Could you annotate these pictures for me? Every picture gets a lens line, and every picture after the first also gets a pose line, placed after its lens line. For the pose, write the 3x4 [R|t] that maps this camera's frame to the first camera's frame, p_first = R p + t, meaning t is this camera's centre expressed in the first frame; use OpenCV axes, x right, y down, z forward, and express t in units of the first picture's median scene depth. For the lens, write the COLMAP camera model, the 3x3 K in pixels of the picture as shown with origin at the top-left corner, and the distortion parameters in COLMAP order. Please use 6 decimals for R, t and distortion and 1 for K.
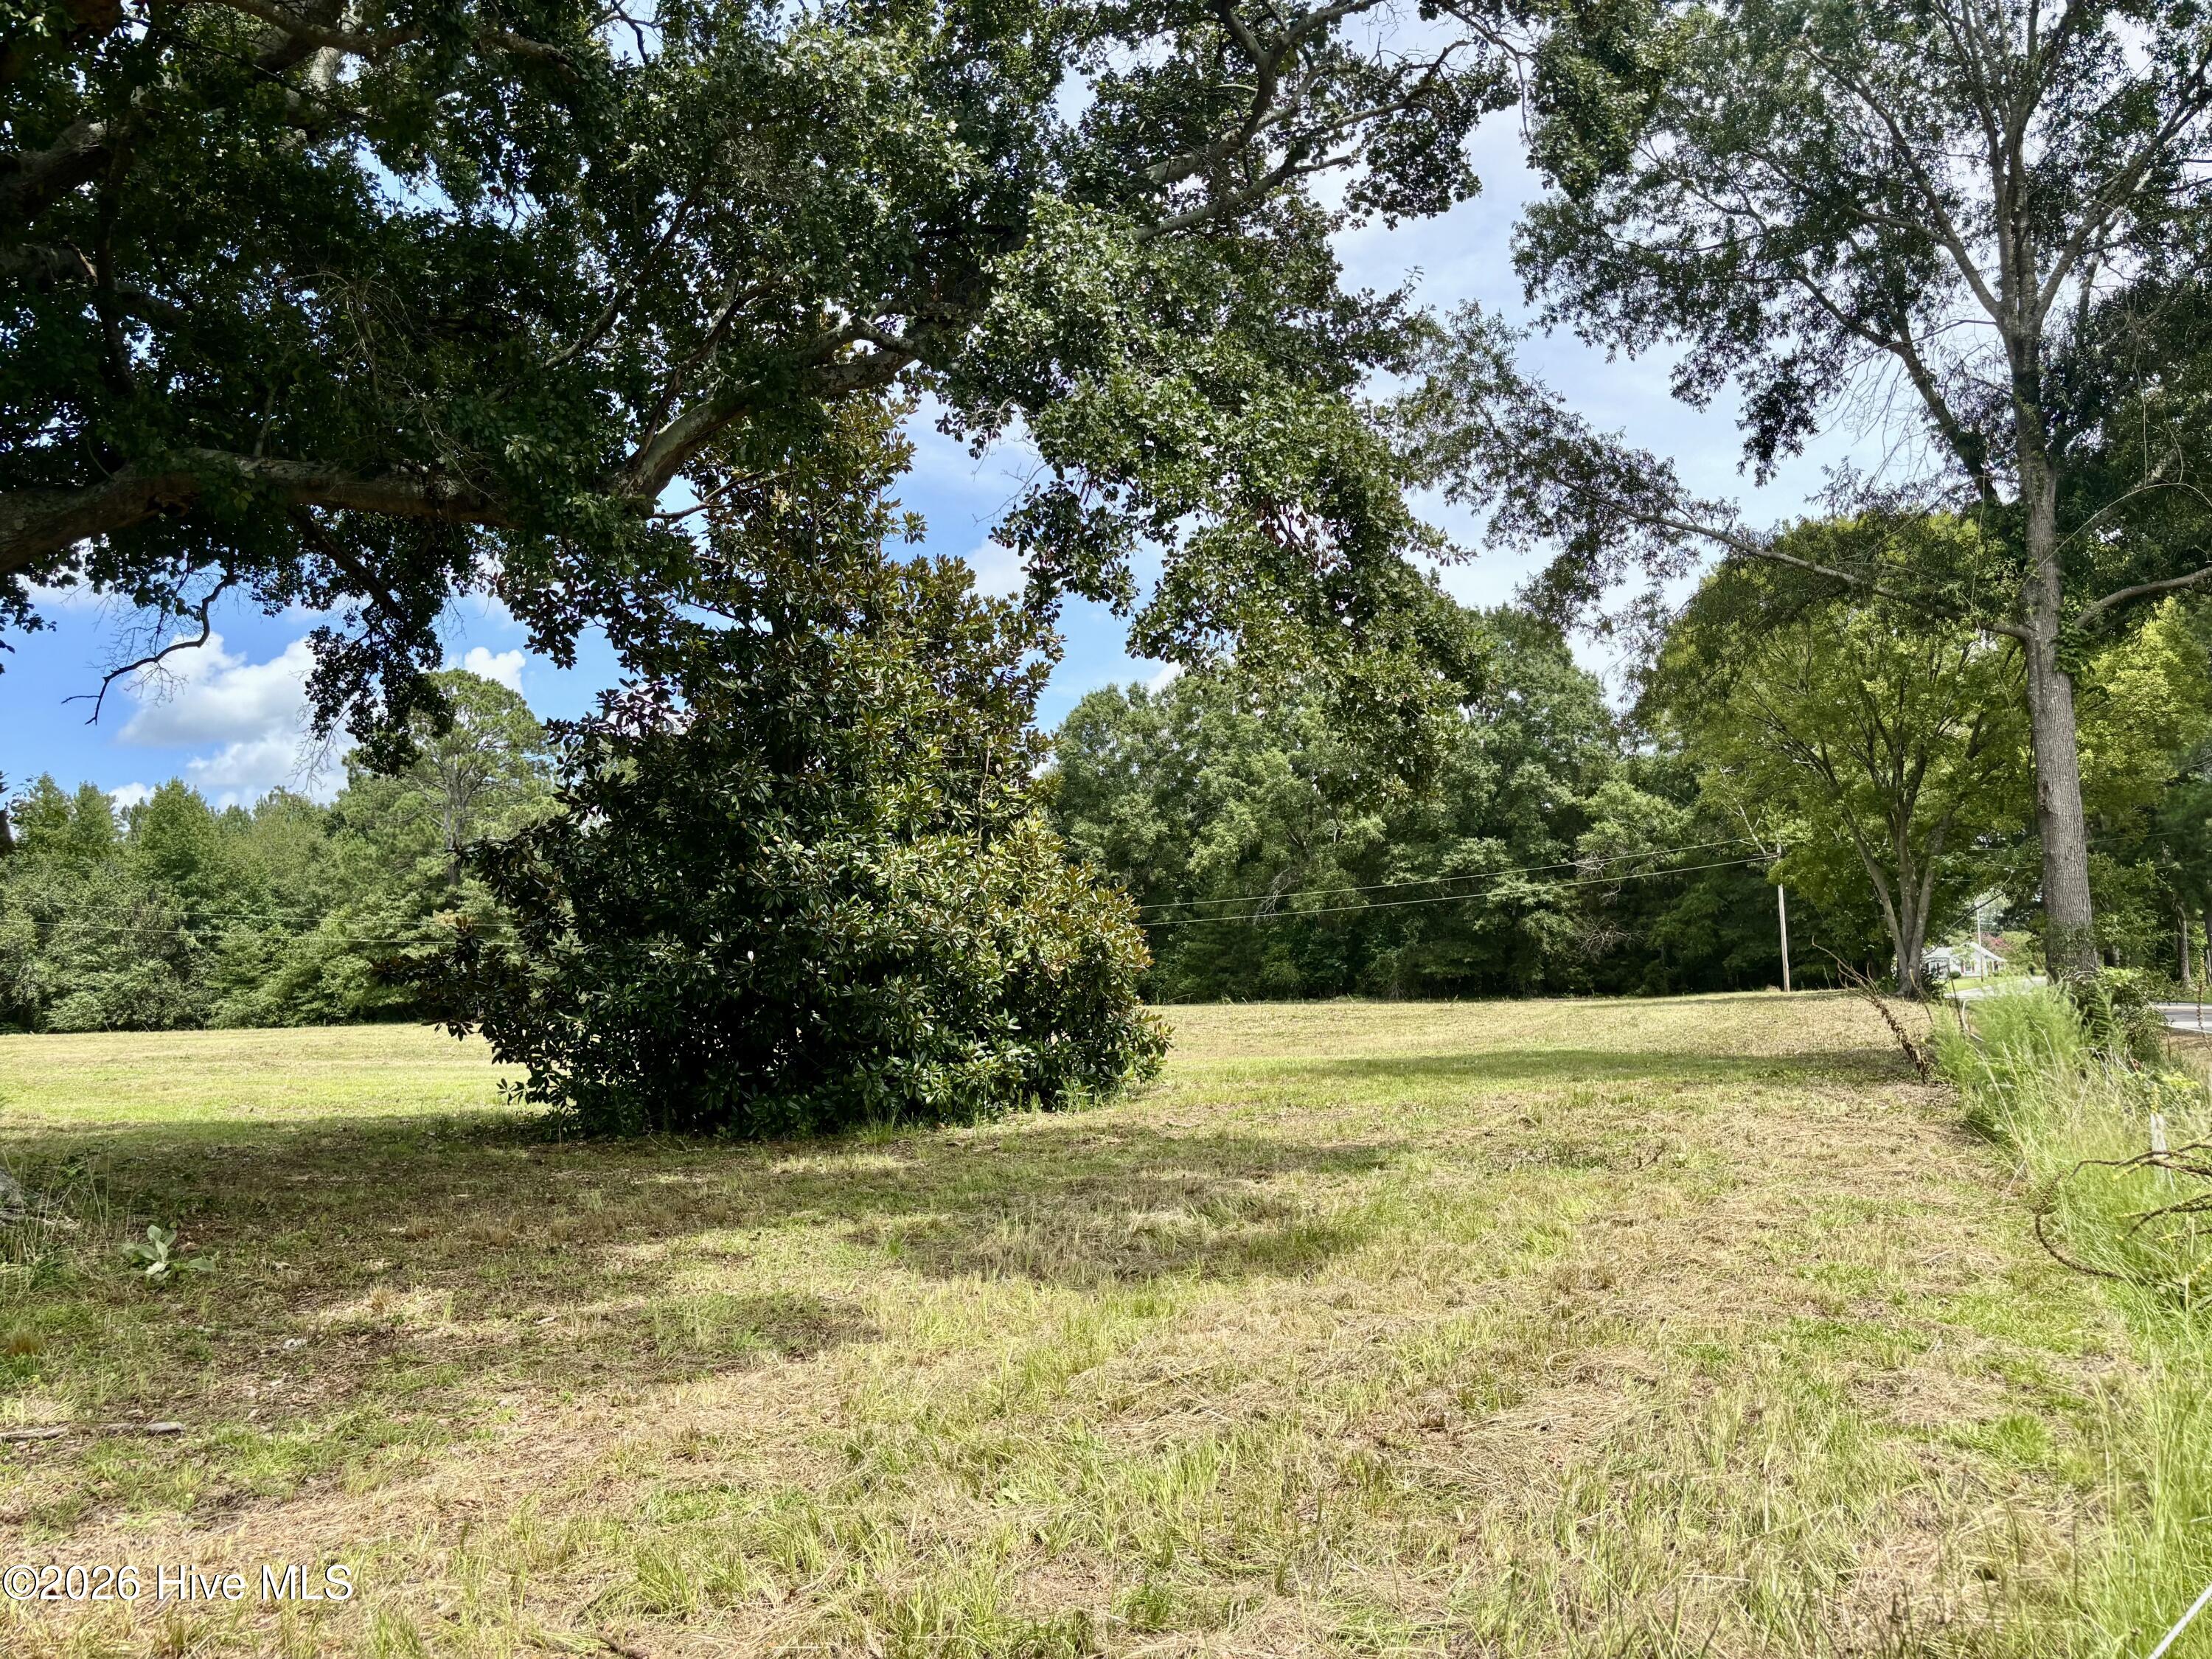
lens RADIAL K [[1669.5, 0, 1110.0], [0, 1669.5, 841.5], [0, 0, 1]] dist [0.021663, -0.002666]
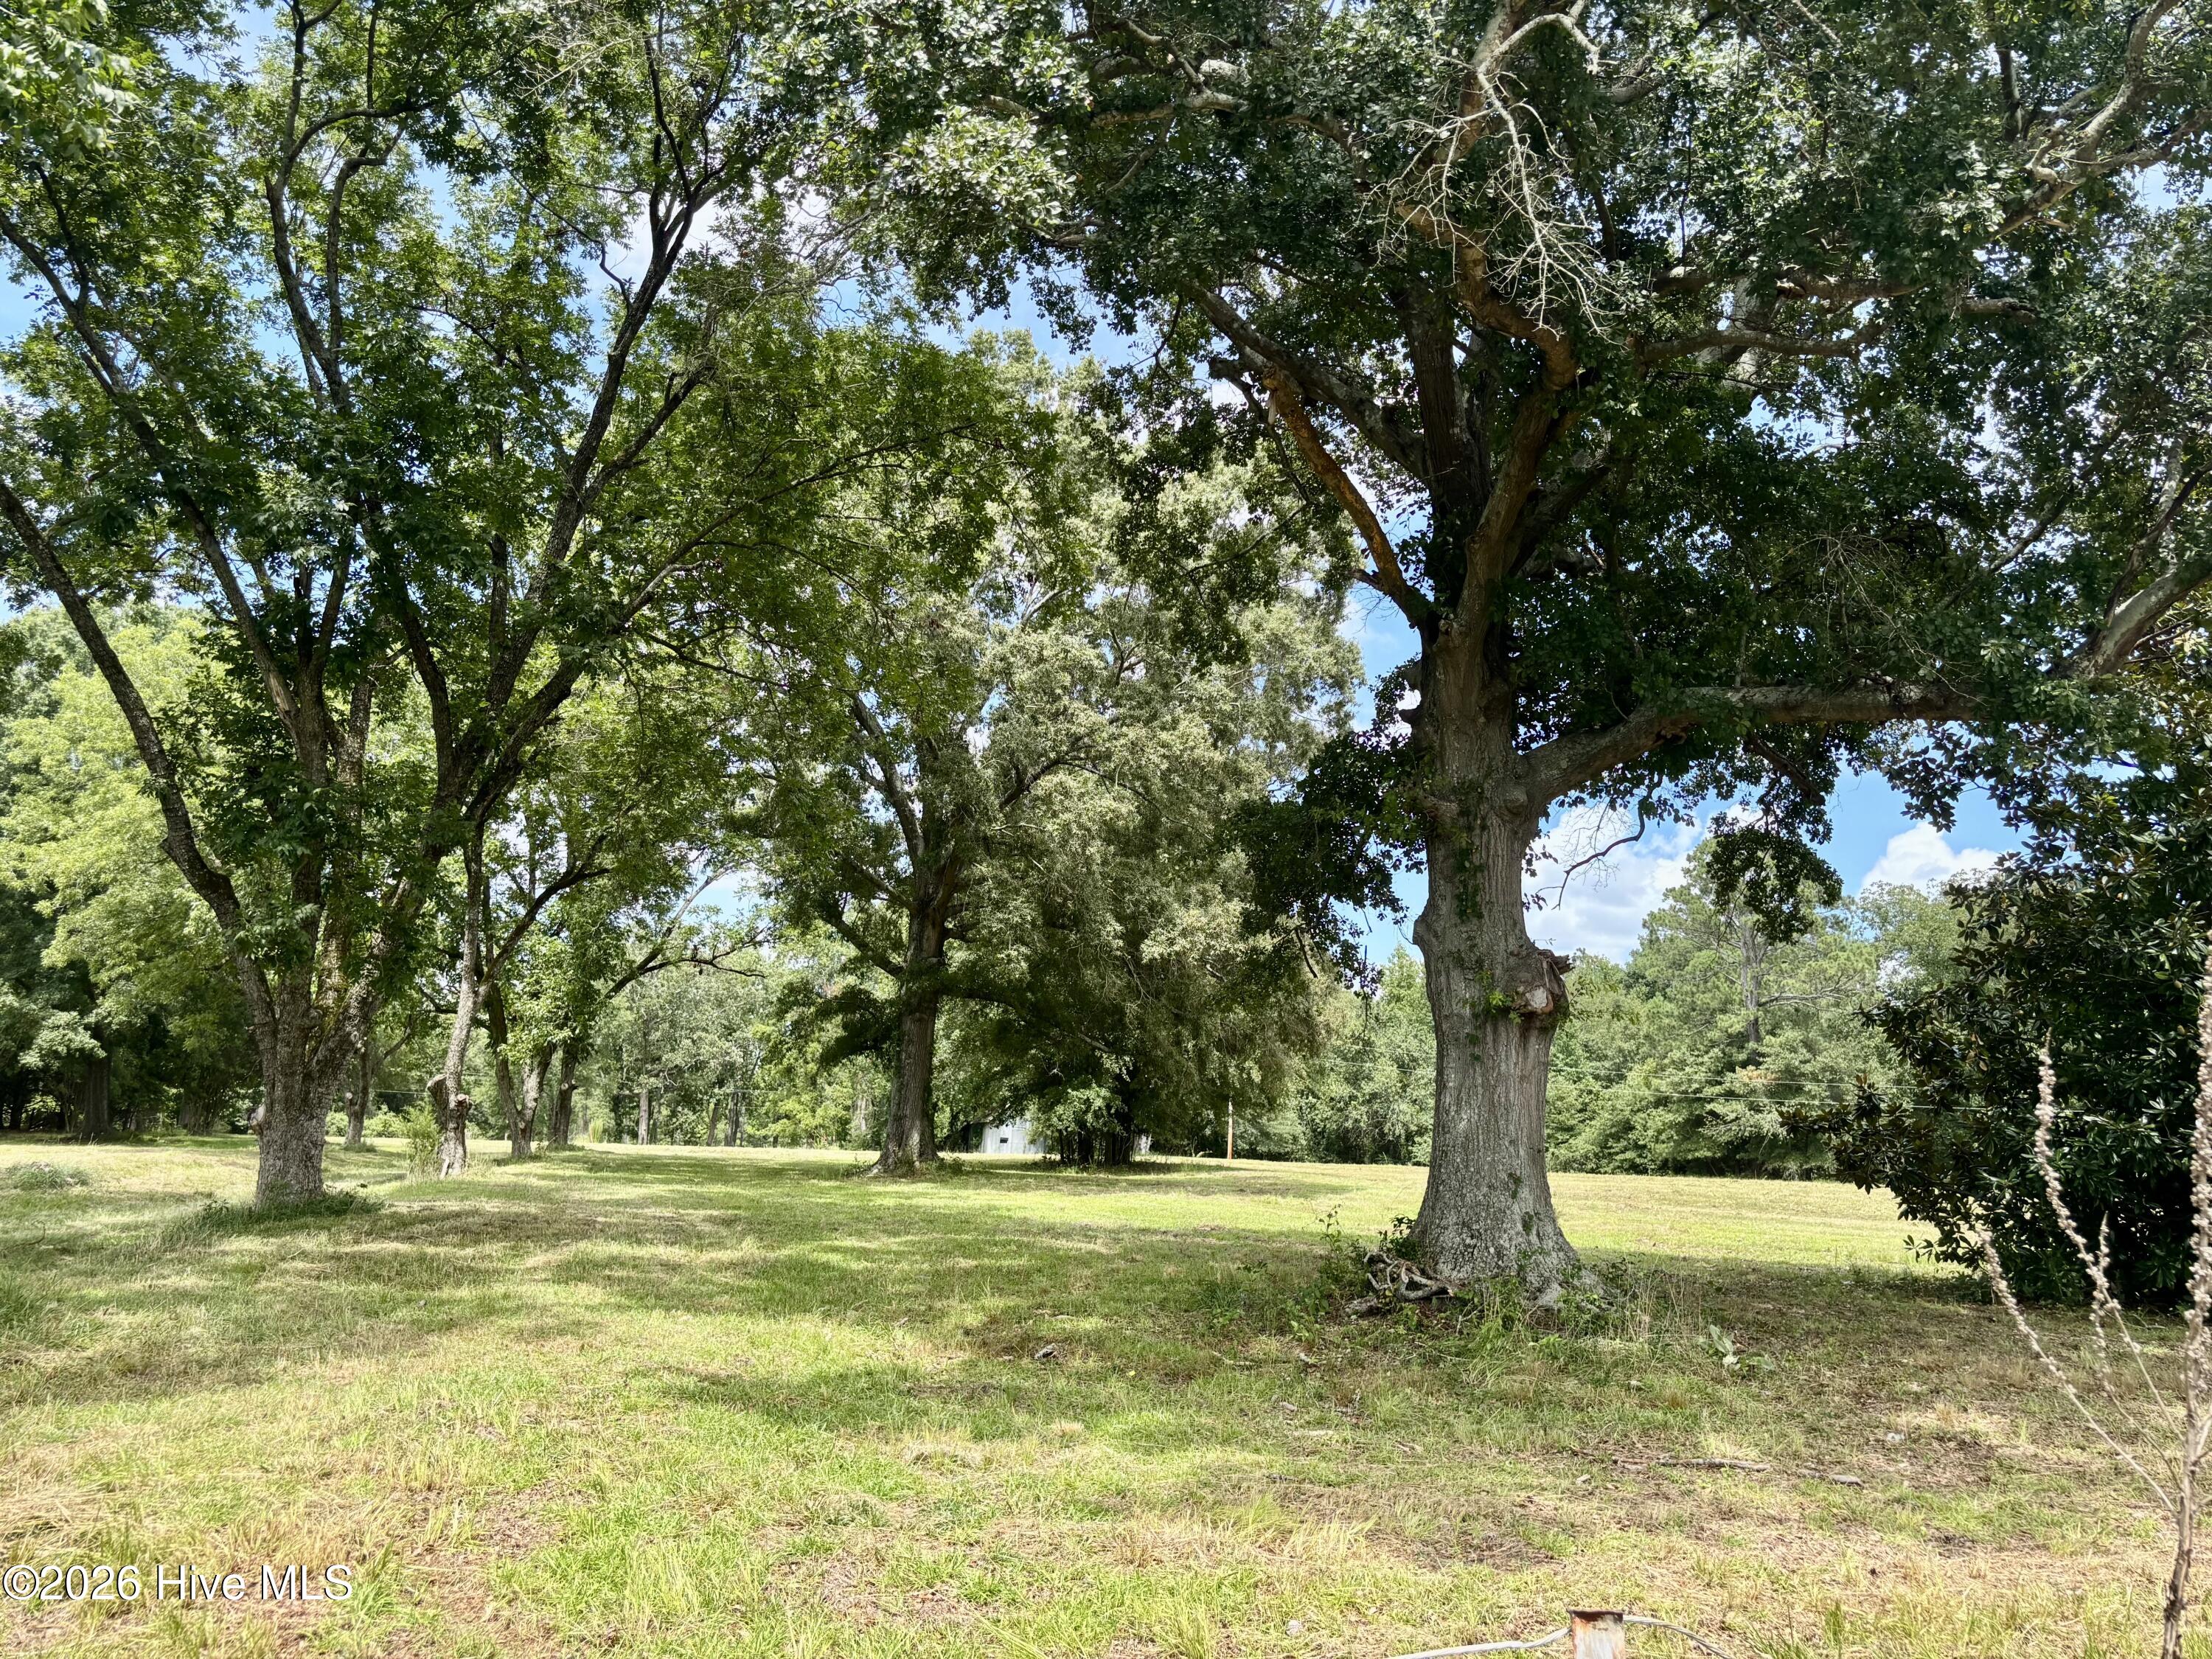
lens RADIAL K [[1669.5, 0, 1110.0], [0, 1669.5, 841.5], [0, 0, 1]] dist [0.021663, -0.002666]
pose [[0.747634, -0.070571, -0.660351, -0.031042], [0.008959, 0.995319, -0.096225, -0.003711], [0.664051, 0.066025, 0.744767, -0.101192]]
